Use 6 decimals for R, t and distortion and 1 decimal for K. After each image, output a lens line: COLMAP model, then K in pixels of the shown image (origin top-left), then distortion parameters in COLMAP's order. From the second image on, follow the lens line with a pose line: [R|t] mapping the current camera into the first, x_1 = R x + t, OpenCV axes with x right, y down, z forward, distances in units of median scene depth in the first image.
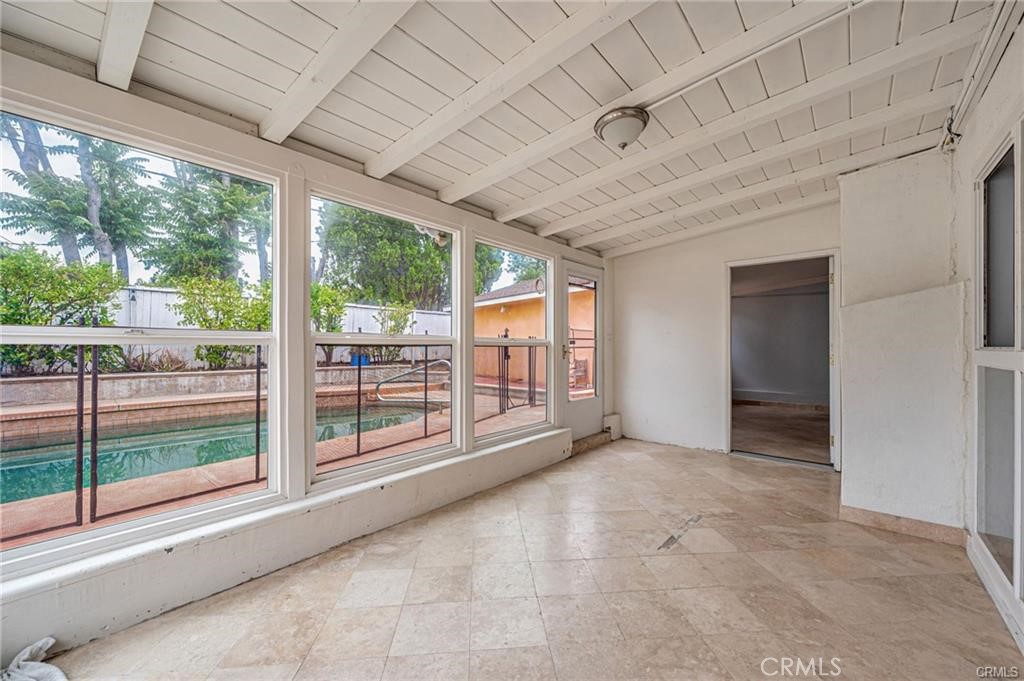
lens RADIAL K [[404.3, 0, 516.6], [0, 404.3, 337.1], [0, 0, 1]] dist [0.000401, -0.000110]
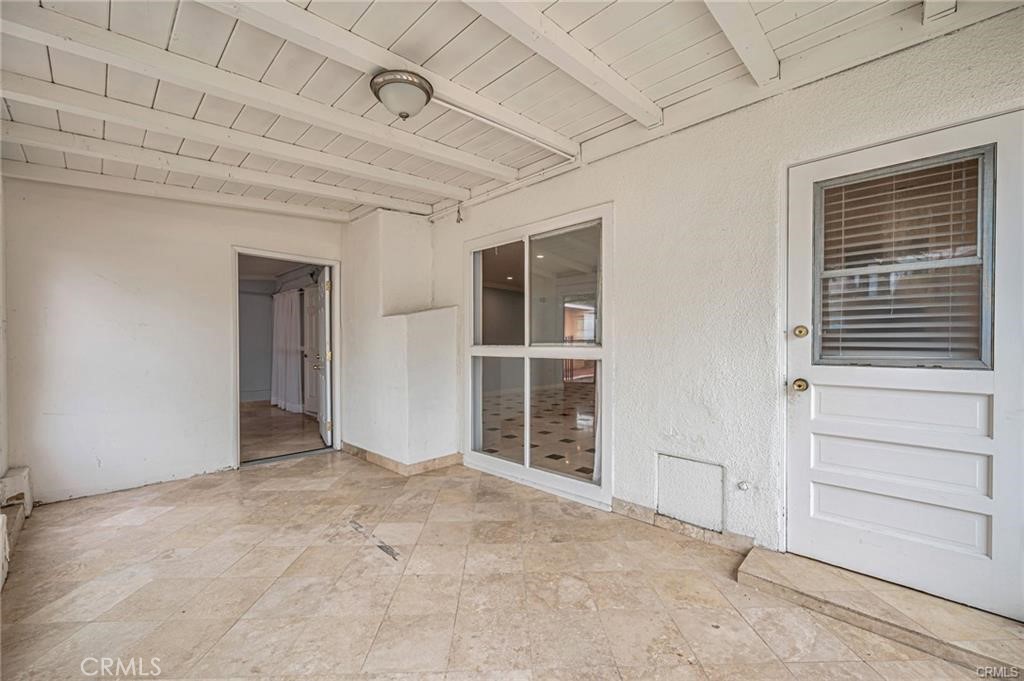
lens RADIAL K [[404.3, 0, 516.6], [0, 404.3, 337.1], [0, 0, 1]] dist [0.000401, -0.000110]
pose [[0.060615, 0.019666, 0.997967, -0.491630], [-0.023947, 0.999547, -0.018242, 0.015220], [-0.997874, -0.022792, 0.061058, 0.574088]]
